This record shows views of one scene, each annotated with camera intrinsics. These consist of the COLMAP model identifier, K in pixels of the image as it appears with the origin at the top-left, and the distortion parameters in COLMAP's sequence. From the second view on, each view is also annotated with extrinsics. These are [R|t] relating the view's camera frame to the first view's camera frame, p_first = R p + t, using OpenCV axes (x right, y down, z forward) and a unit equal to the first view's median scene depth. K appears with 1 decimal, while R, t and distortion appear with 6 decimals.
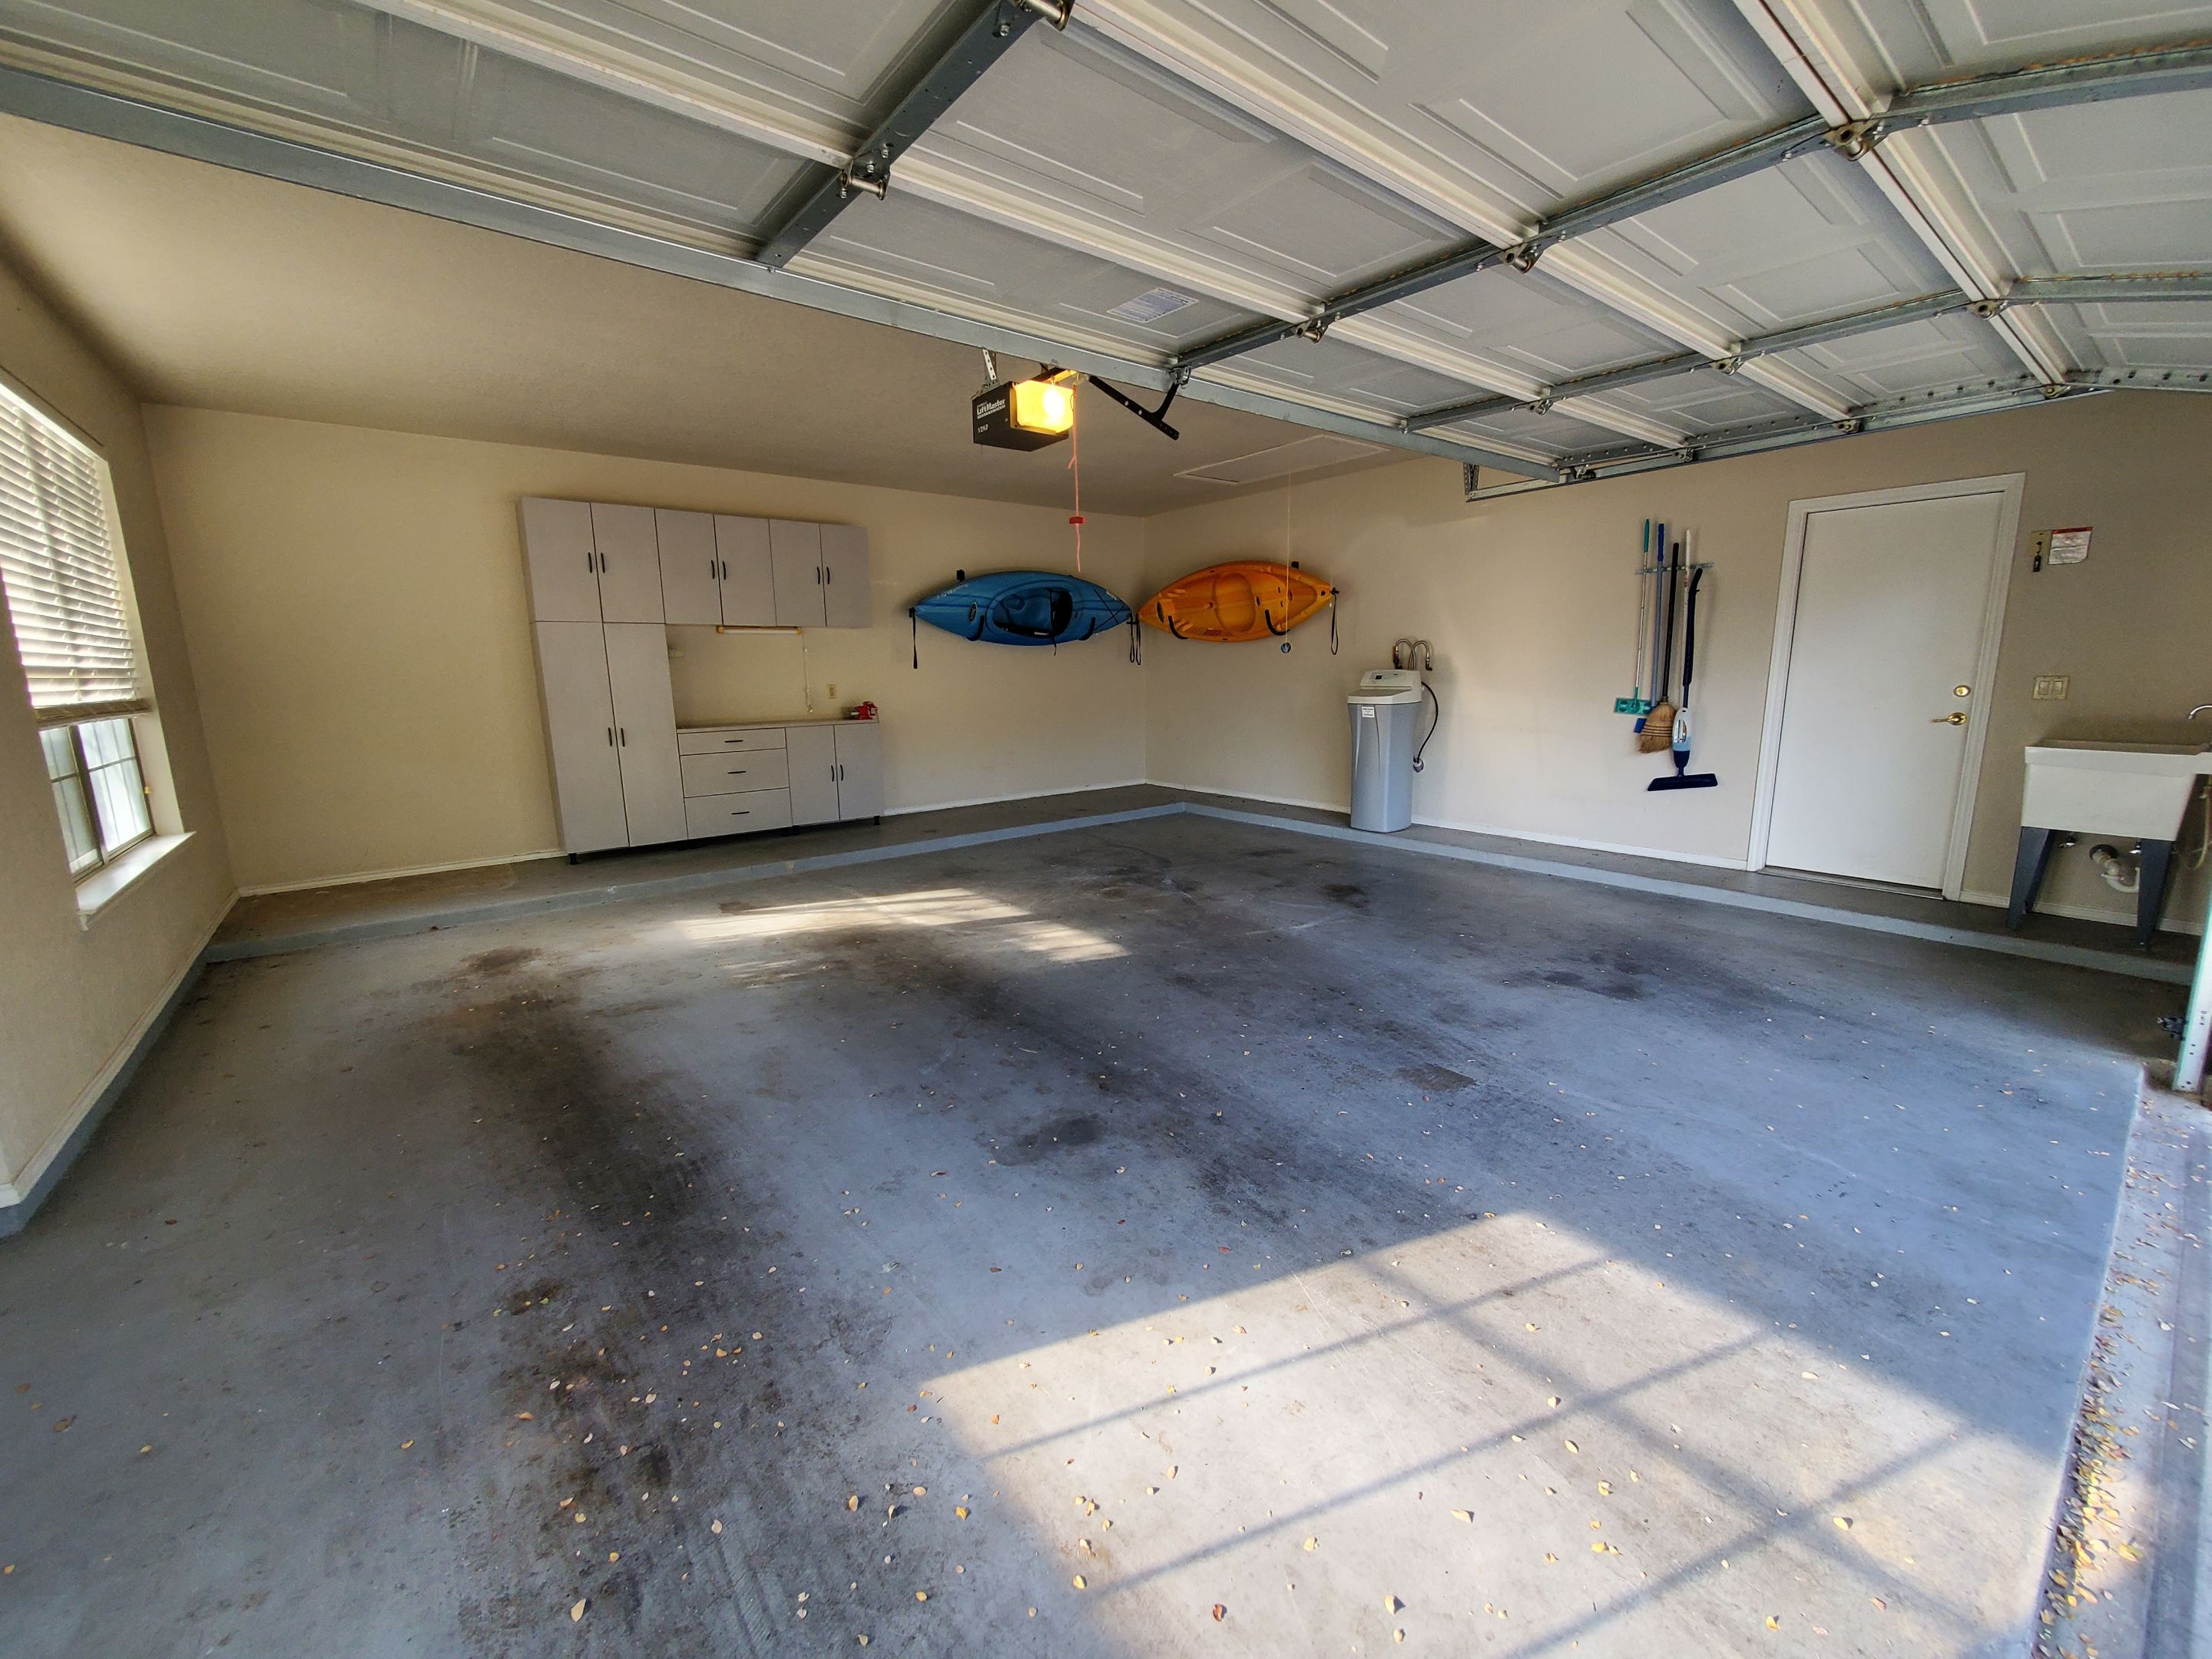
lens RADIAL K [[874.8, 0, 1093.0], [0, 874.8, 821.5], [0, 0, 1]] dist [-0.003557, -0.000323]
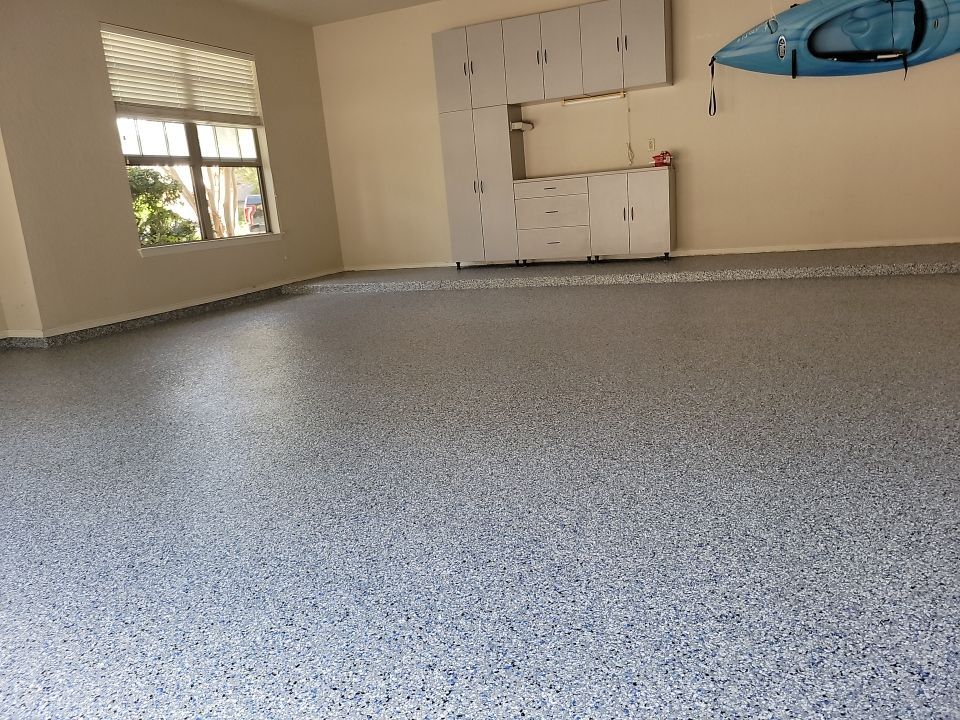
lens RADIAL K [[715.1, 0, 490.3], [0, 715.1, 359.4], [0, 0, 1]] dist [0.053827, -0.045469]
pose [[0.494628, 0.167531, -0.852805, 0.536188], [-0.078628, 0.985847, 0.148062, 0.011991], [0.865541, -0.006182, 0.500800, 0.366690]]
